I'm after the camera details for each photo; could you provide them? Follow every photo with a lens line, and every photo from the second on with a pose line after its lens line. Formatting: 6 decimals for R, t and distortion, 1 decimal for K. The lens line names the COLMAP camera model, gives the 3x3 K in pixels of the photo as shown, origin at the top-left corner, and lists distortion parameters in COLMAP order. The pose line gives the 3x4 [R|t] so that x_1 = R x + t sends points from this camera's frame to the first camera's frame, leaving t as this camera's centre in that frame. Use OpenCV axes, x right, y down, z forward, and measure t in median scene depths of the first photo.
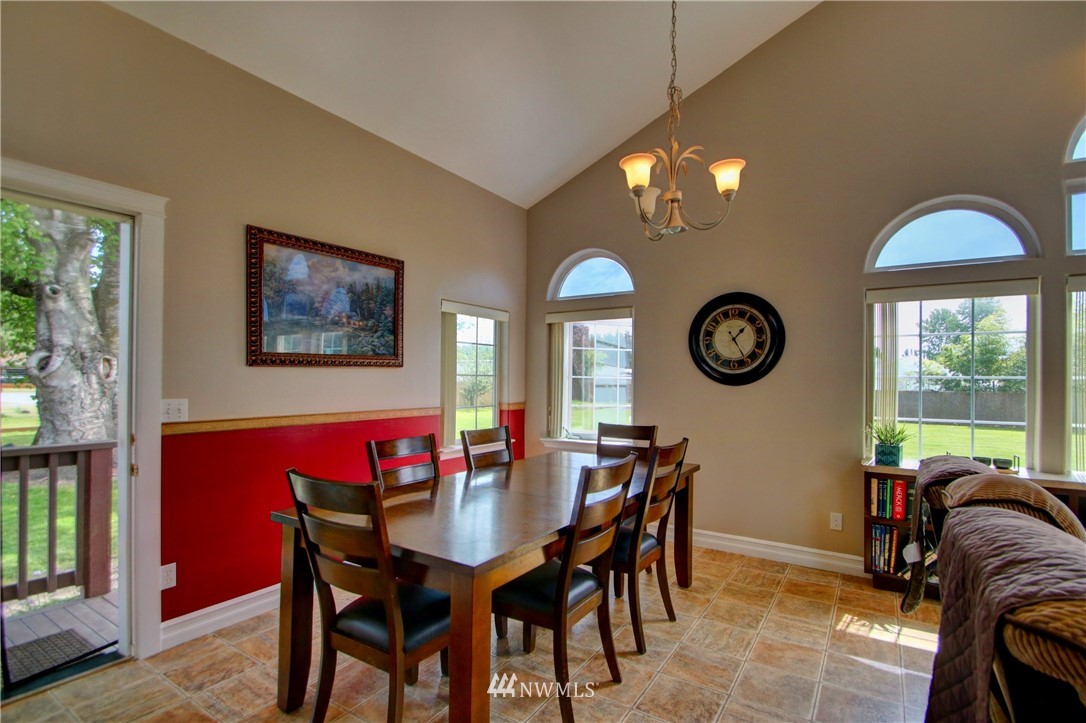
lens RADIAL K [[514.4, 0, 552.5], [0, 514.4, 371.4], [0, 0, 1]] dist [0.010289, -0.009844]
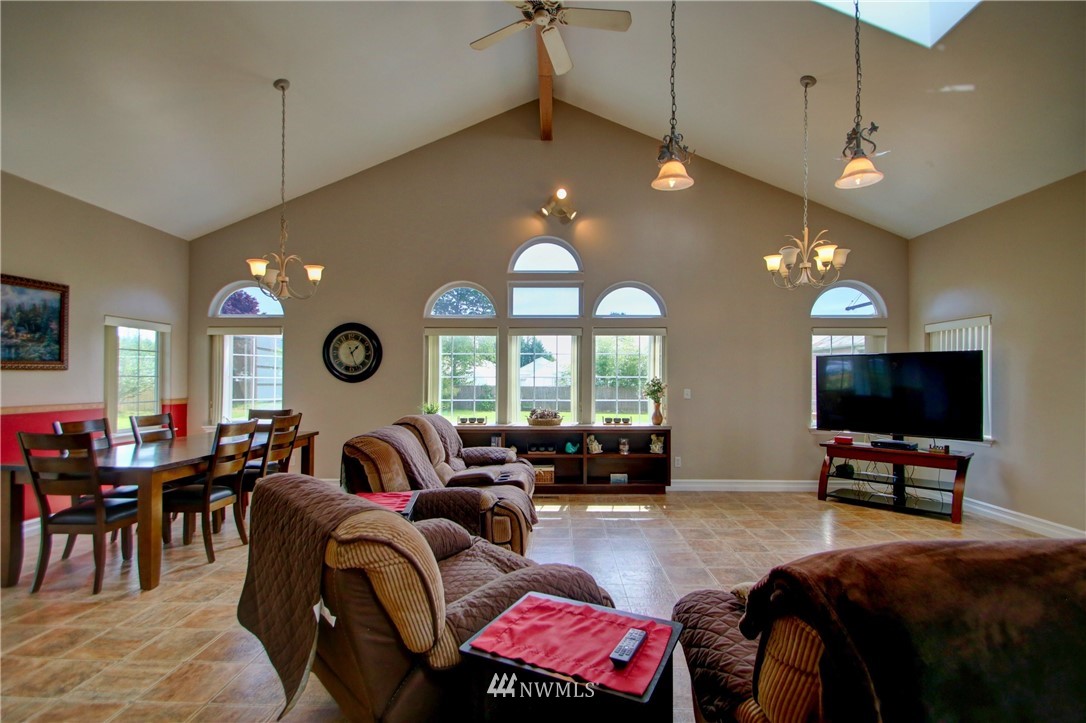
lens RADIAL K [[514.4, 0, 549.6], [0, 514.4, 373.6], [0, 0, 1]] dist [0.010289, -0.009844]
pose [[0.851465, 0.001187, 0.524411, 0.051199], [-0.004615, 0.999976, 0.005229, -0.011988], [-0.524392, -0.006872, 0.851449, -0.689901]]
